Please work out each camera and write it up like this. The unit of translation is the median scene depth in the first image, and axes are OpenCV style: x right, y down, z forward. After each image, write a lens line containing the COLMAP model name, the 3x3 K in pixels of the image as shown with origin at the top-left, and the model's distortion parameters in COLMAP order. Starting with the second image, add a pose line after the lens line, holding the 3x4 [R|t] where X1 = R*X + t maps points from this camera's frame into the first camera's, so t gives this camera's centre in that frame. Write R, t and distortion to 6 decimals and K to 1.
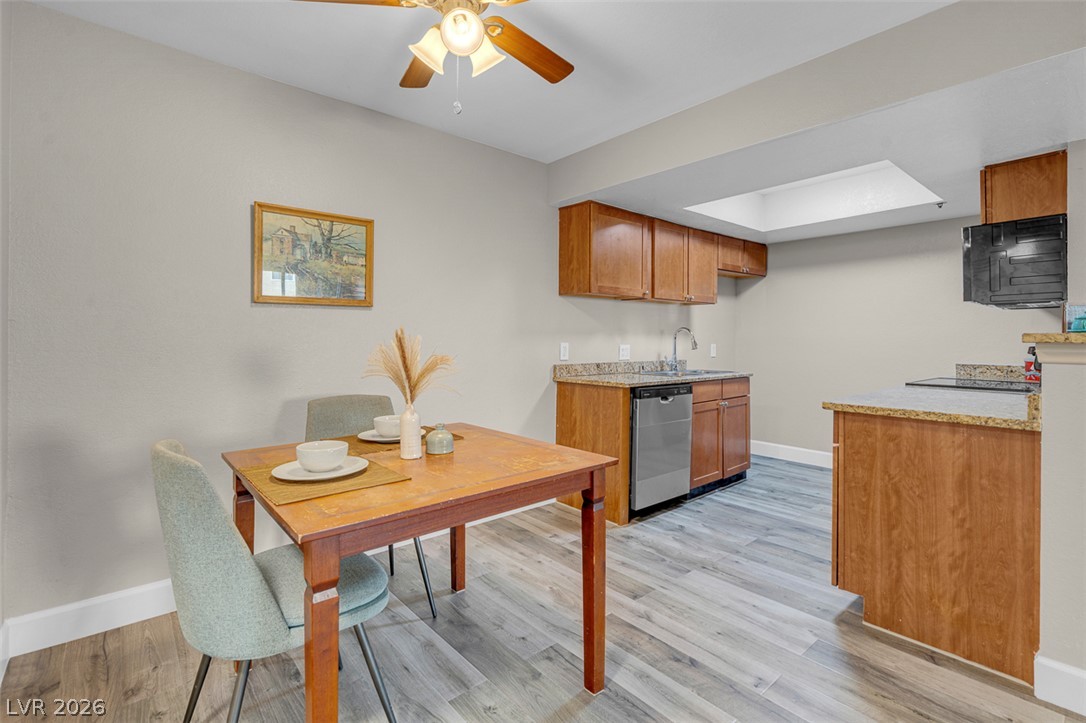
lens RADIAL K [[501.8, 0, 536.0], [0, 501.8, 338.1], [0, 0, 1]] dist [-0.001168, -0.000019]
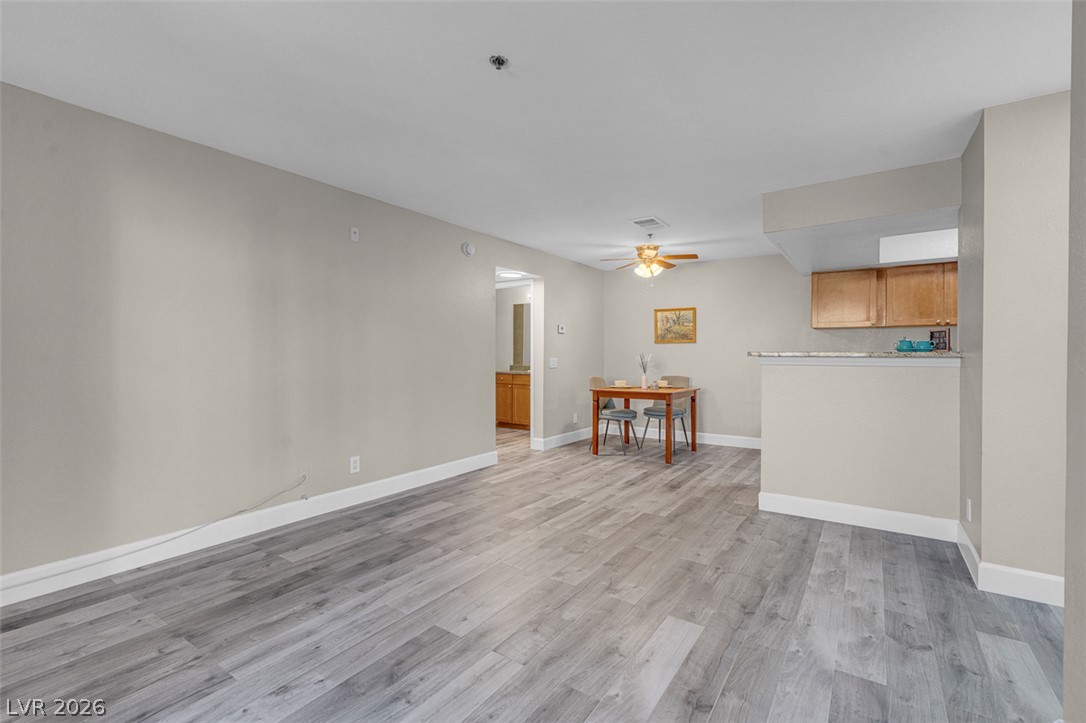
lens RADIAL K [[493.0, 0, 543.0], [0, 493.0, 361.5], [0, 0, 1]] dist [0.001958, 0.000385]
pose [[0.277827, 0.011517, -0.960562, 1.883520], [-0.000948, 0.999931, 0.011714, 0.005431], [0.960631, -0.002344, 0.277818, -0.417210]]
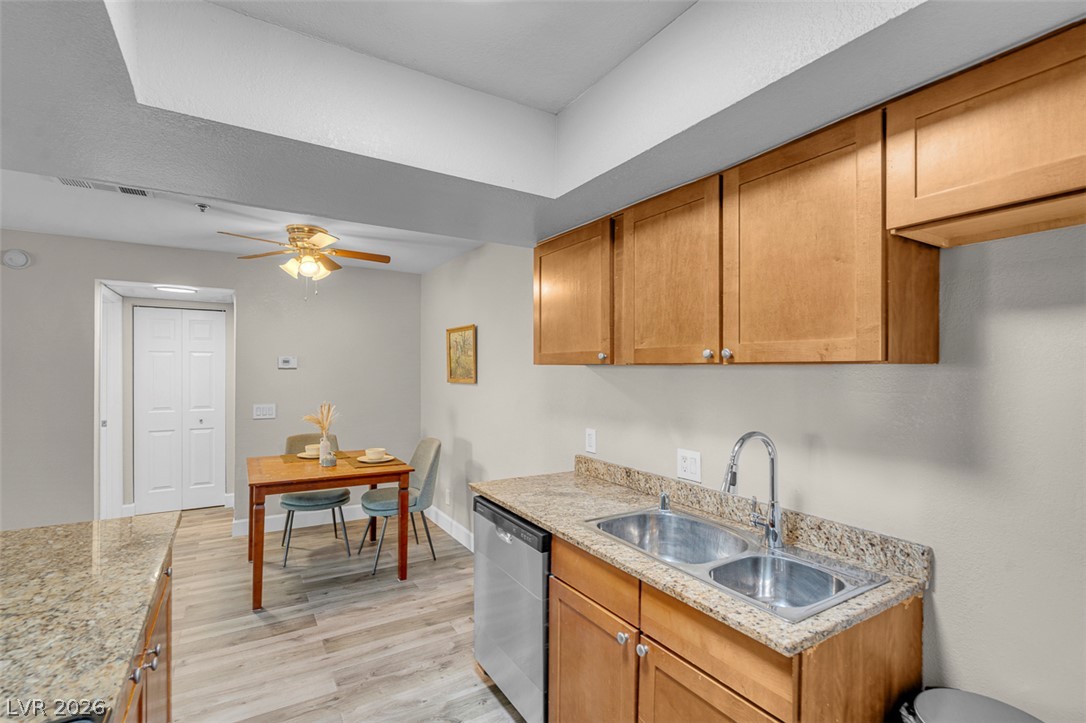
lens RADIAL K [[493.7, 0, 534.6], [0, 493.7, 368.6], [0, 0, 1]] dist [-0.002471, 0.000425]
pose [[-0.156402, -0.004677, -0.987682, 1.114205], [-0.008920, 0.999955, -0.003323, -0.106850], [0.987653, 0.008290, -0.156437, 1.458836]]
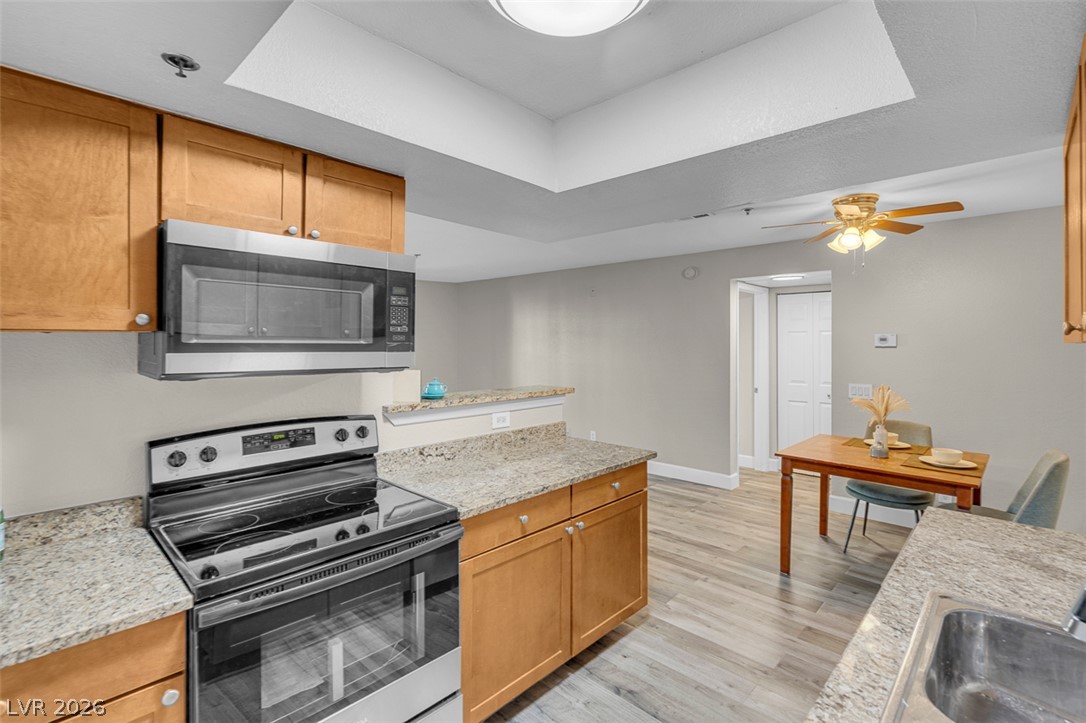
lens RADIAL K [[503.7, 0, 543.4], [0, 503.7, 343.2], [0, 0, 1]] dist [-0.000135, 0.000423]
pose [[-0.994460, -0.004096, -0.105039, 0.811581], [-0.004316, 0.999989, 0.001870, -0.115942], [0.105031, 0.002313, -0.994466, 1.825399]]
